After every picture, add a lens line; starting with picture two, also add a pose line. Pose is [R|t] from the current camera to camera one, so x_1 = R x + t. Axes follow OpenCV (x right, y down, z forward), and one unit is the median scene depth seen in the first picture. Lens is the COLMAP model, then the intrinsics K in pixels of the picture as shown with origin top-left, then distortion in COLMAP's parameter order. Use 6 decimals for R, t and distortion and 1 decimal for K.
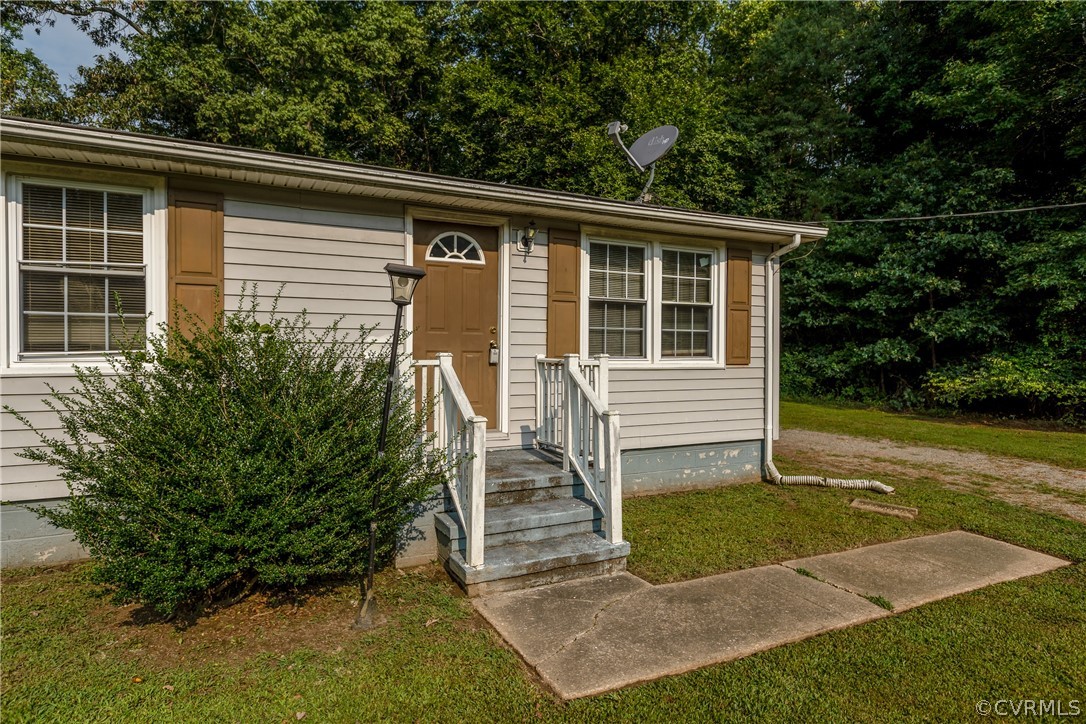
lens RADIAL K [[606.5, 0, 530.5], [0, 606.5, 359.4], [0, 0, 1]] dist [0.002934, 0.000969]
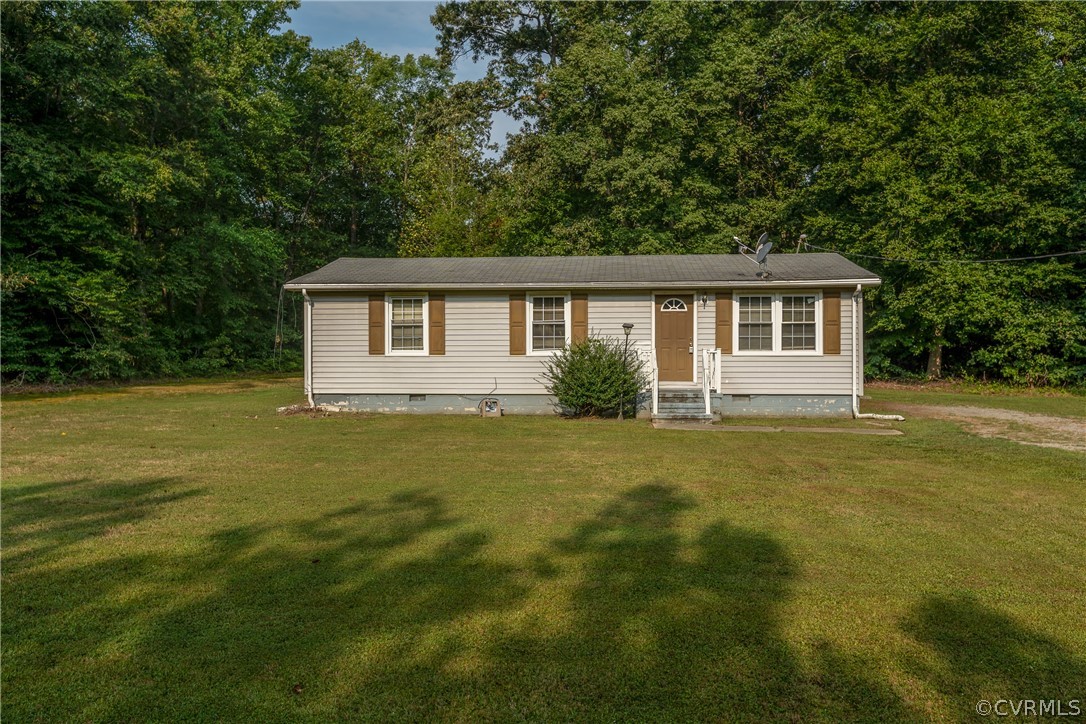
lens RADIAL K [[877.5, 0, 543.3], [0, 877.5, 360.7], [0, 0, 1]] dist [0.012386, -0.021763]
pose [[0.853744, -0.000521, -0.520692, 1.087970], [-0.001394, 0.999994, -0.003288, 0.043711], [0.520691, 0.003533, 0.853738, -1.956405]]
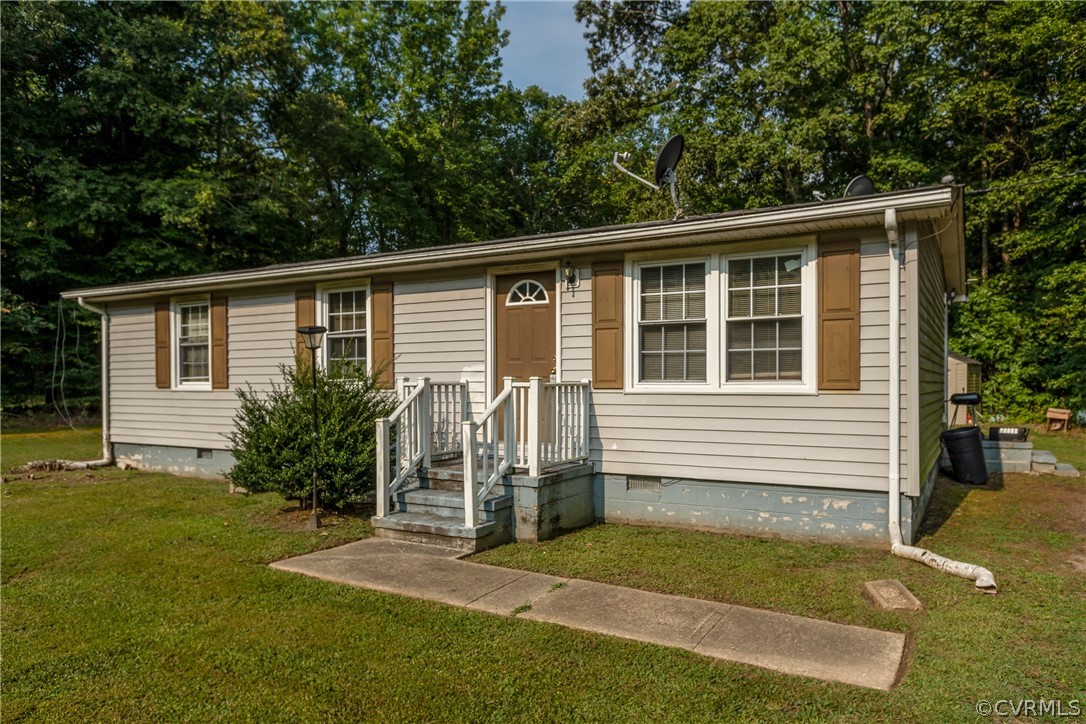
lens RADIAL K [[721.3, 0, 589.4], [0, 721.3, 393.2], [0, 0, 1]] dist [0.000435, -0.003088]
pose [[0.577407, 0.003594, -0.816449, 0.995557], [-0.007327, 0.999973, -0.000779, 0.017425], [0.816424, 0.006432, 0.577417, 0.227004]]
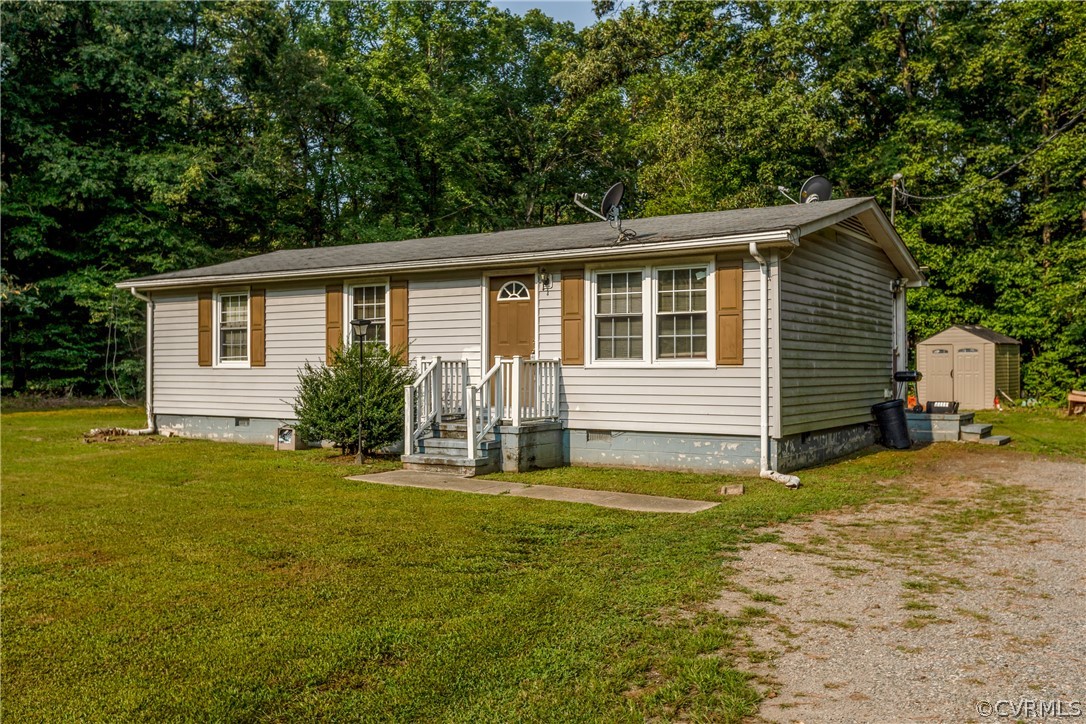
lens RADIAL K [[985.3, 0, 549.0], [0, 985.3, 363.4], [0, 0, 1]] dist [0.002654, 0.000000]
pose [[0.520054, -0.010415, -0.854070, 1.852797], [-0.009232, 0.999799, -0.017814, 0.044793], [0.854083, 0.017149, 0.519853, -0.225322]]
